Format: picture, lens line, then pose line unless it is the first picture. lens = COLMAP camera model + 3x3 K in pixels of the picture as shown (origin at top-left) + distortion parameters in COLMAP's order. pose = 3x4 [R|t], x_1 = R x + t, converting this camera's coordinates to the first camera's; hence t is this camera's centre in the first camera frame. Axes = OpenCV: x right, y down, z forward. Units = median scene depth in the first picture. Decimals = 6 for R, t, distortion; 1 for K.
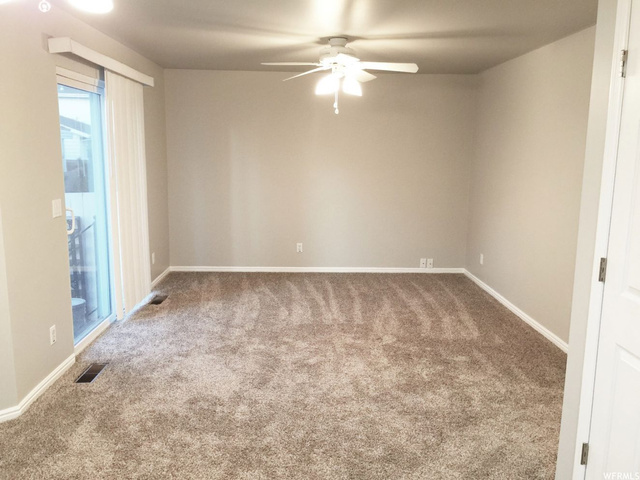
lens RADIAL K [[538.1, 0, 320.2], [0, 538.1, 240.0], [0, 0, 1]] dist [0.001626, 0.000187]
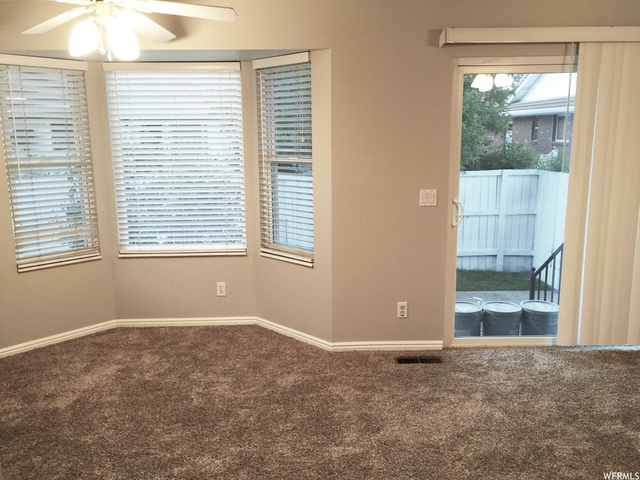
lens RADIAL K [[538.1, 0, 320.3], [0, 538.1, 239.3], [0, 0, 1]] dist [0.001626, 0.000187]
pose [[-0.031281, 0.180967, -0.982992, 0.491442], [-0.152852, 0.971039, 0.183631, -0.122446], [0.987754, 0.155996, -0.002713, 0.703253]]
